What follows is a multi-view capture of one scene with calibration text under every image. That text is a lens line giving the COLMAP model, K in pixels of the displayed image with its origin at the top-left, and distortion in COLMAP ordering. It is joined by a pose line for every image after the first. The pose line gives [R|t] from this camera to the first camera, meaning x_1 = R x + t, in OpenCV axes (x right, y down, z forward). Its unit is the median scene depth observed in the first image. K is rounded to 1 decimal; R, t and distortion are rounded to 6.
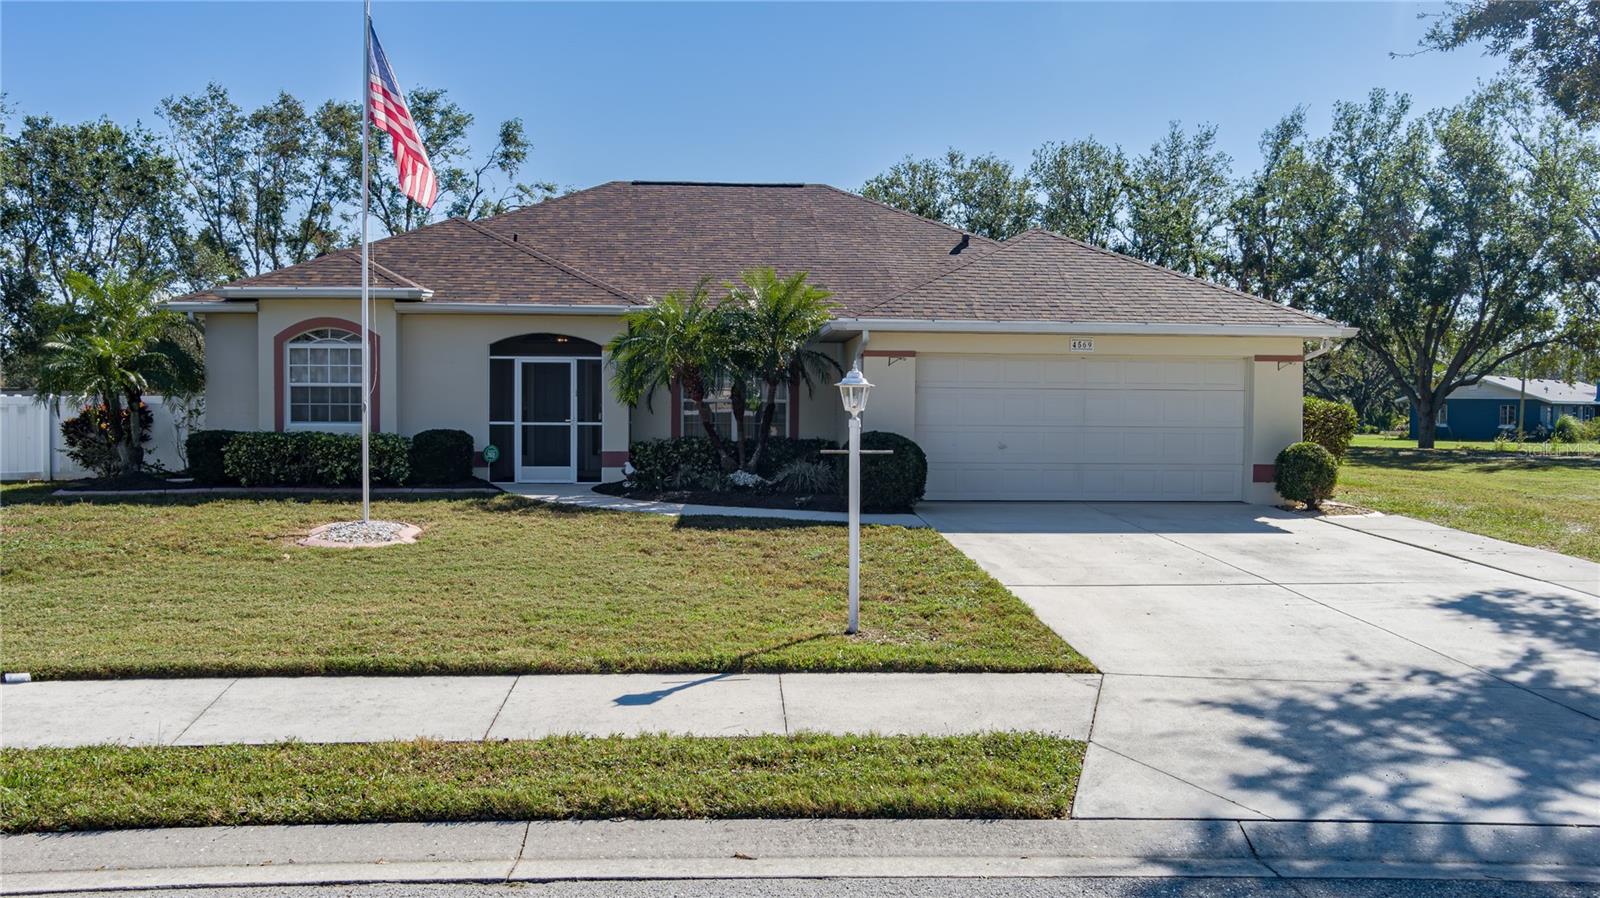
lens RADIAL K [[1314.2, 0, 805.1], [0, 1314.2, 441.7], [0, 0, 1]] dist [-0.042060, -0.009739]
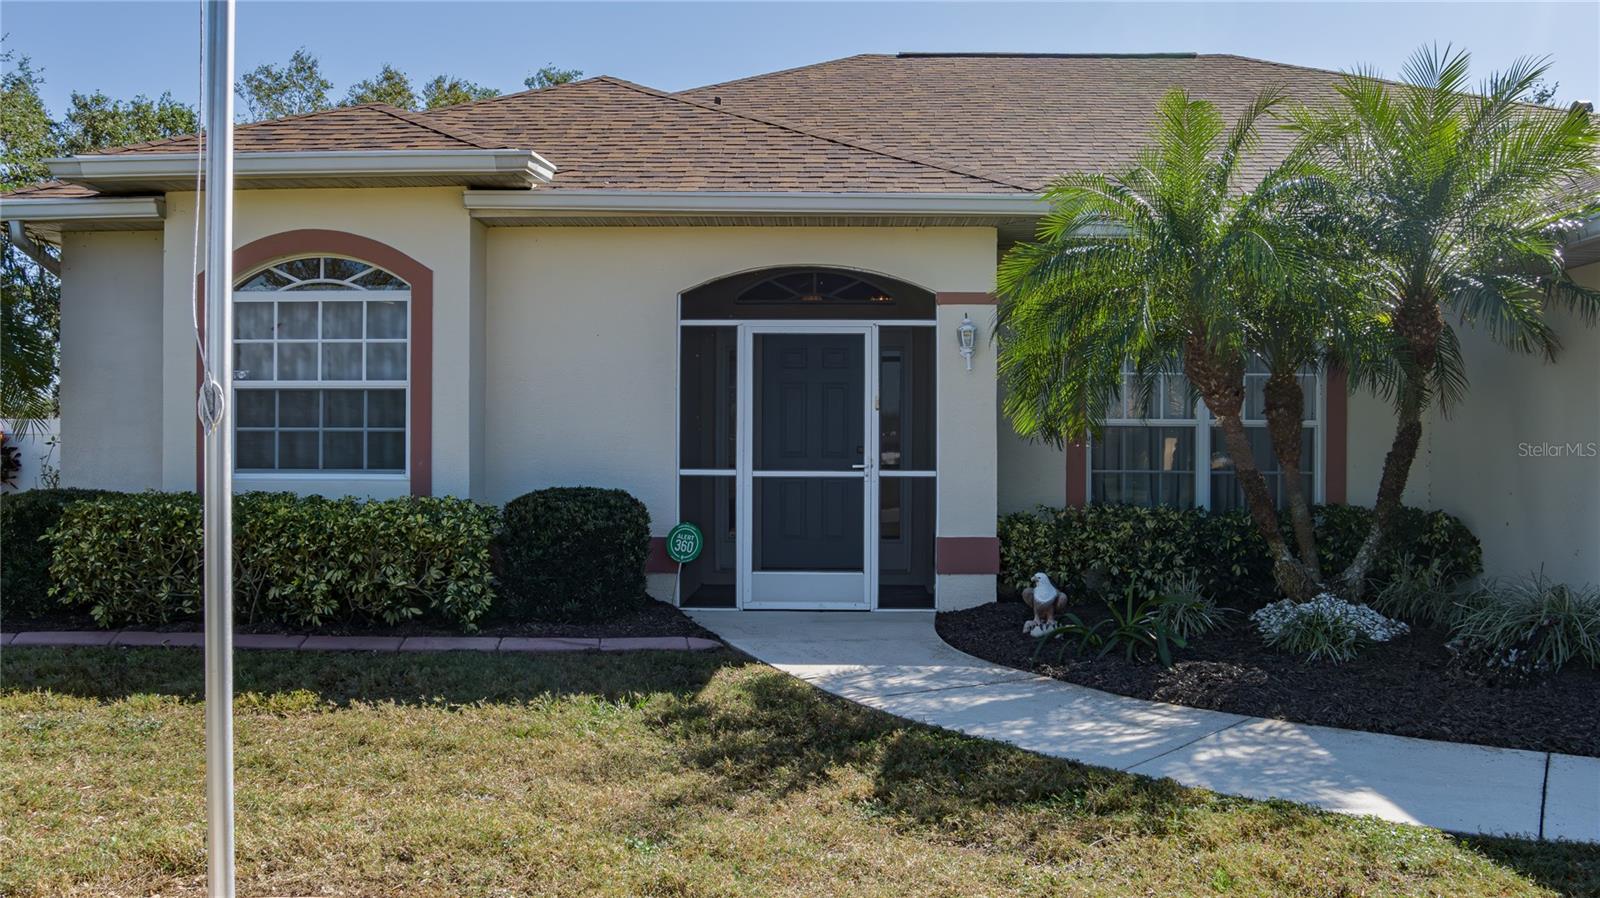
lens RADIAL K [[1314.2, 0, 805.1], [0, 1314.2, 441.7], [0, 0, 1]] dist [-0.042060, -0.009739]
pose [[0.995429, -0.003081, -0.095459, -0.168044], [-0.000156, 0.999426, -0.033888, -0.010236], [0.095509, 0.033748, 0.994856, 0.606260]]
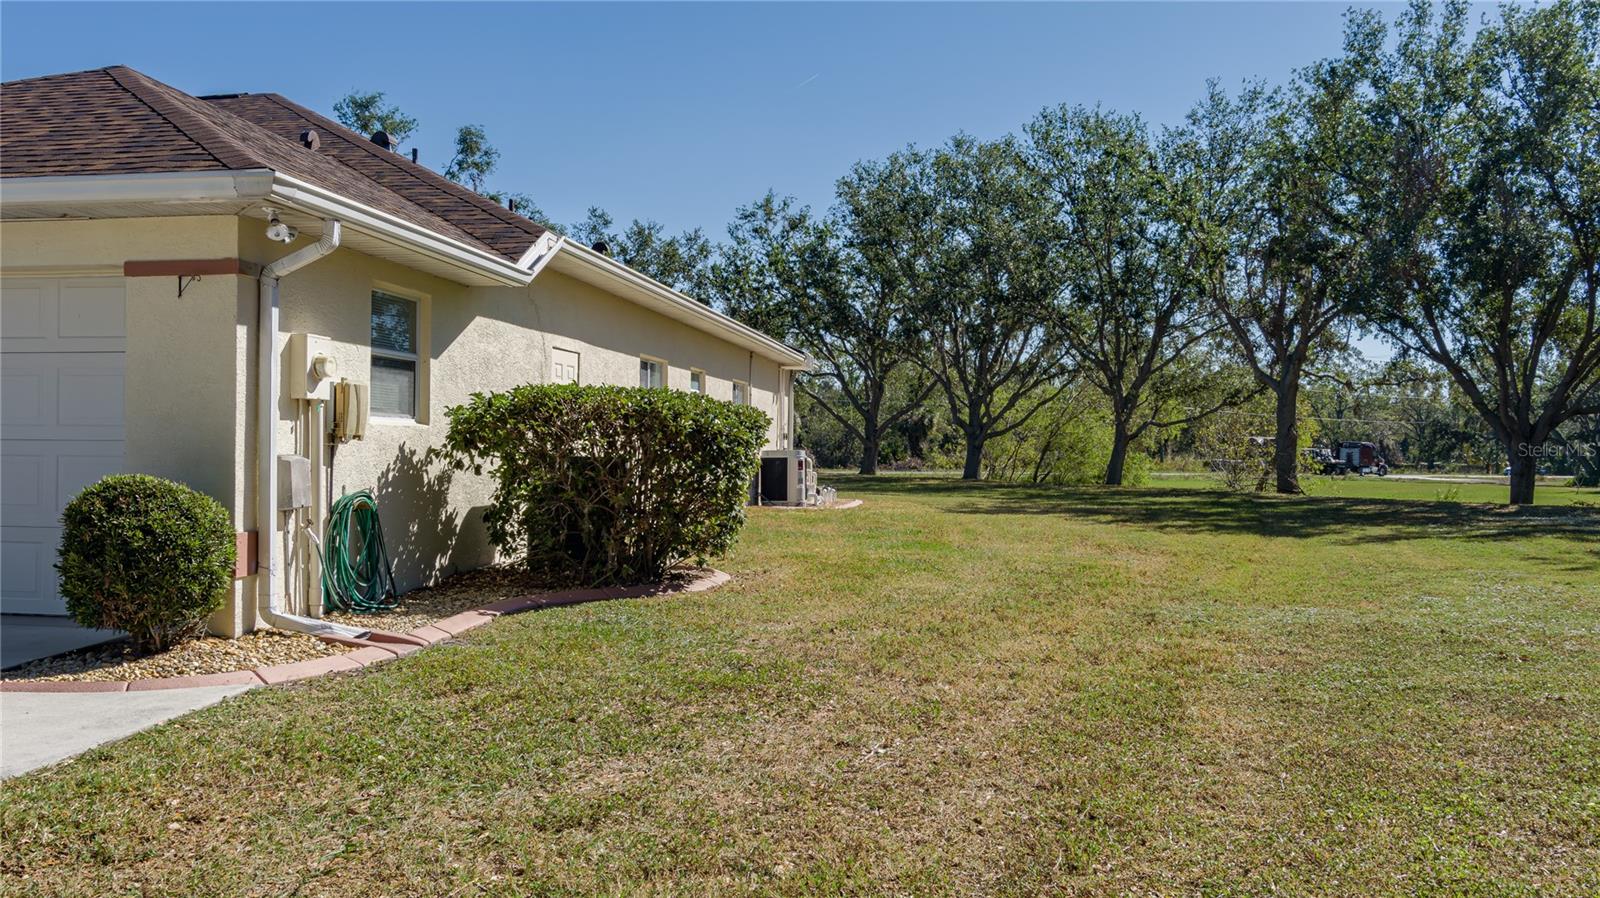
lens RADIAL K [[1299.5, 0, 823.2], [0, 1299.5, 475.9], [0, 0, 1]] dist [-0.075100, -0.003019]
pose [[0.981130, 0.006360, -0.193245, 0.591197], [-0.008571, 0.999907, -0.010612, 0.002586], [0.193160, 0.012068, 0.981093, 0.609854]]
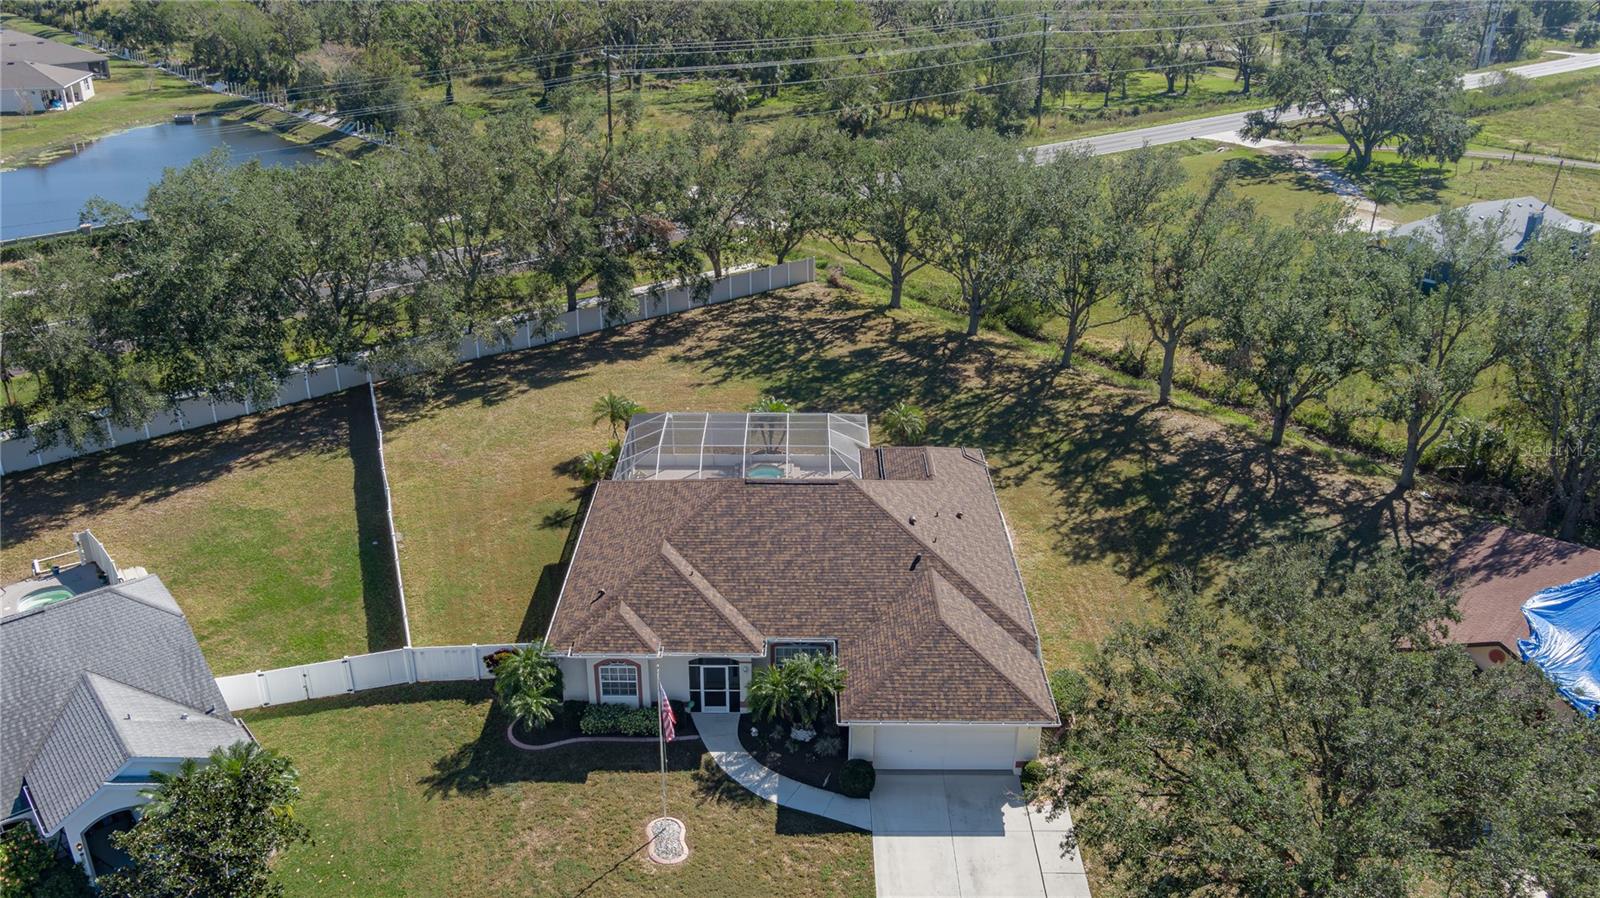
lens RADIAL K [[1314.2, 0, 805.1], [0, 1314.2, 441.7], [0, 0, 1]] dist [-0.042060, -0.009739]
pose [[0.998458, 0.025285, -0.049426, 0.057921], [-0.004598, 0.924870, 0.380256, -1.337608], [0.055328, -0.379442, 0.923560, -0.945228]]
